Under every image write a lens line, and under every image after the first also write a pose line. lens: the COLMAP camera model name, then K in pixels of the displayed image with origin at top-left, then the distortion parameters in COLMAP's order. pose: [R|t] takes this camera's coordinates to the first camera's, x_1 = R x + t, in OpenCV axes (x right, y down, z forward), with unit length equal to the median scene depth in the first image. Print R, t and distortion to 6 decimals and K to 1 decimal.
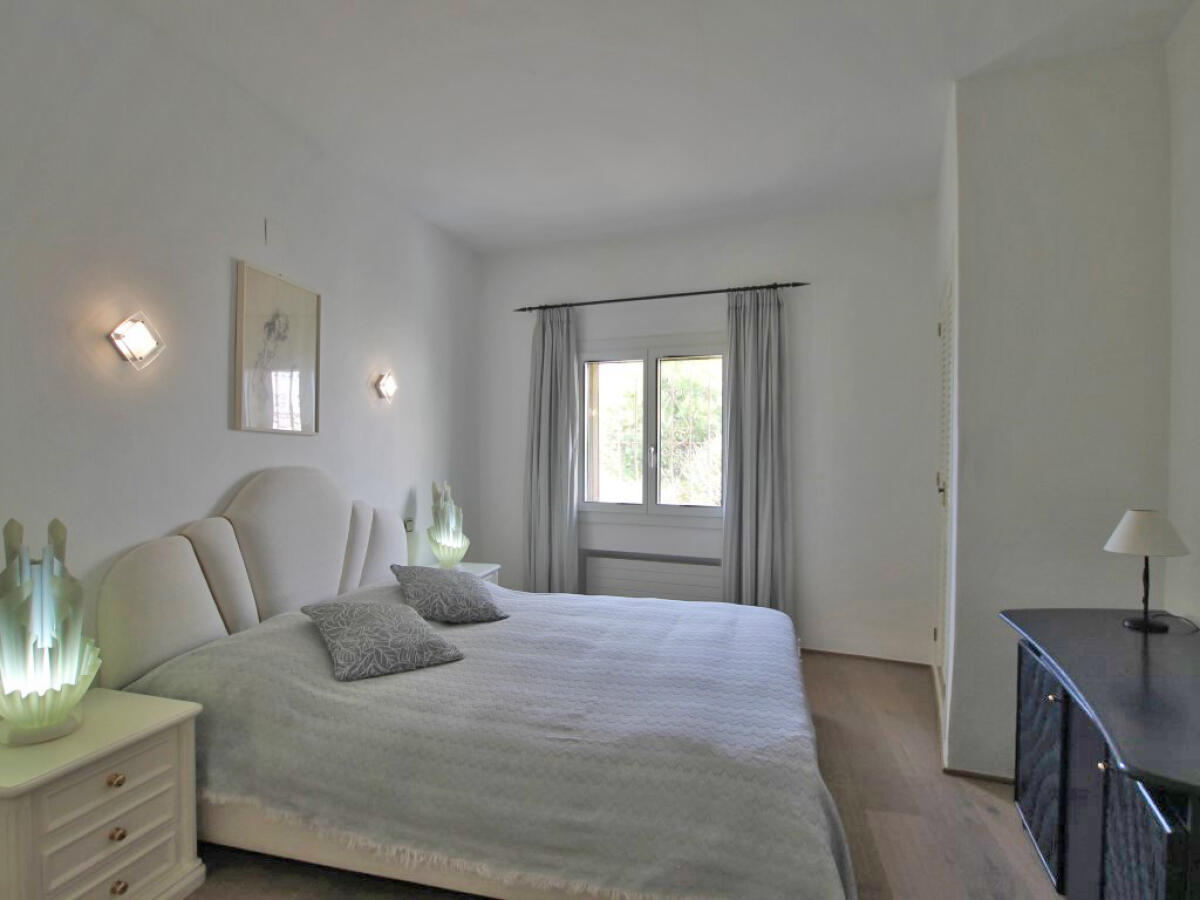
lens RADIAL K [[627.8, 0, 600.9], [0, 627.8, 470.6], [0, 0, 1]] dist [-0.029468, 0.002114]
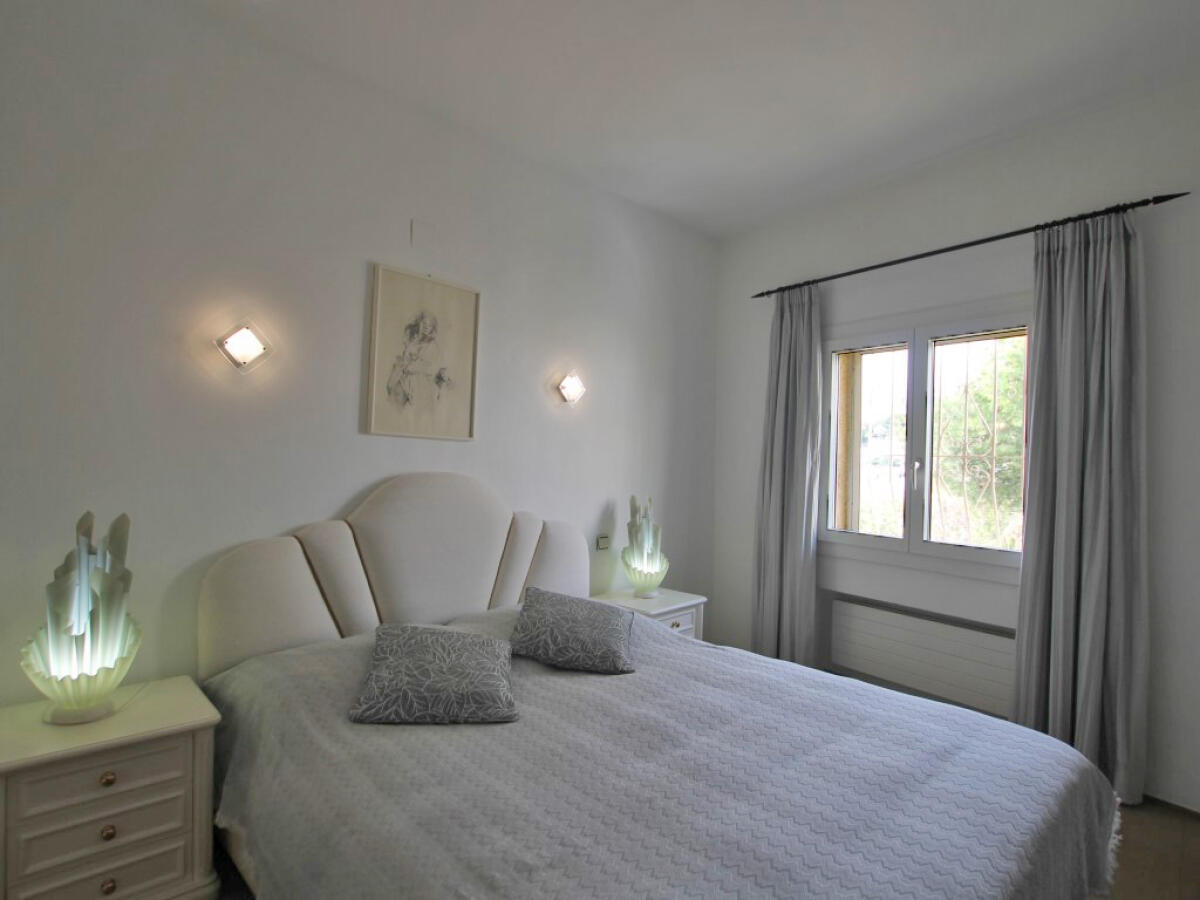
lens RADIAL K [[627.8, 0, 600.9], [0, 627.8, 470.6], [0, 0, 1]] dist [-0.029468, 0.002114]
pose [[0.855362, 0.029285, -0.517202, 0.224166], [-0.039077, 0.999204, -0.008051, -0.012032], [0.516555, 0.027098, 0.855825, 0.304929]]
